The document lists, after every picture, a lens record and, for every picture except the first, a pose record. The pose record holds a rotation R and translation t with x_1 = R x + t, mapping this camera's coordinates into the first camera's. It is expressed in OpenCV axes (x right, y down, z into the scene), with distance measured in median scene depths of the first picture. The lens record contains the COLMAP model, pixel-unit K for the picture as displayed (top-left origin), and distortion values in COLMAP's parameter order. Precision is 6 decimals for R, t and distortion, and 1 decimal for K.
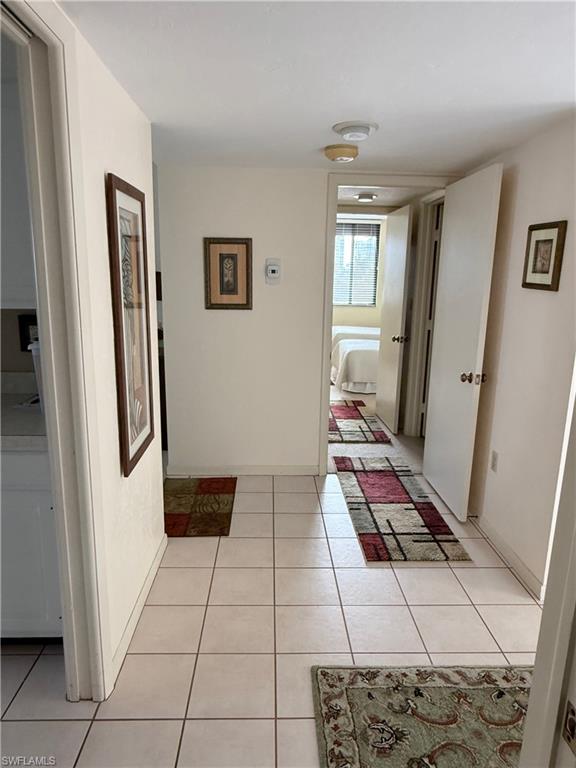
lens RADIAL K [[516.0, 0, 288.0], [0, 516.0, 384.0], [0, 0, 1]] dist [-0.001725, -0.000736]
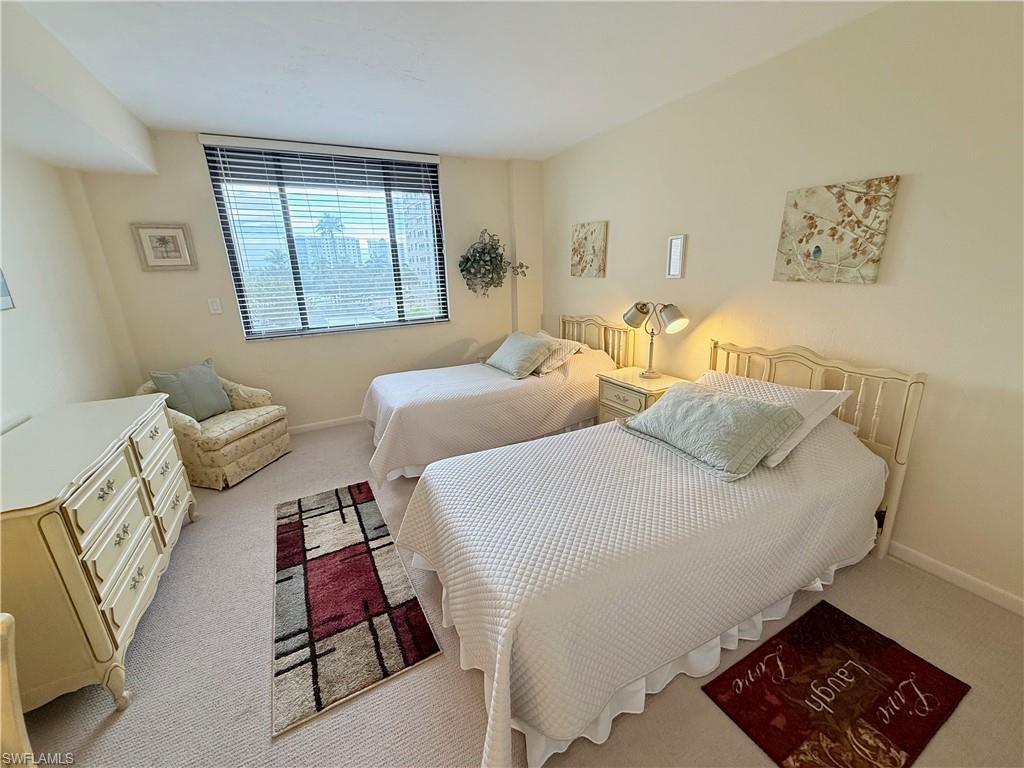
lens RADIAL K [[411.5, 0, 511.2], [0, 411.5, 388.3], [0, 0, 1]] dist [-0.000073, 0.000002]
pose [[-0.890155, 0.139759, -0.433695, 0.203448], [-0.083911, 0.885243, 0.457497, -0.319560], [0.447865, 0.443635, -0.776277, 1.541911]]
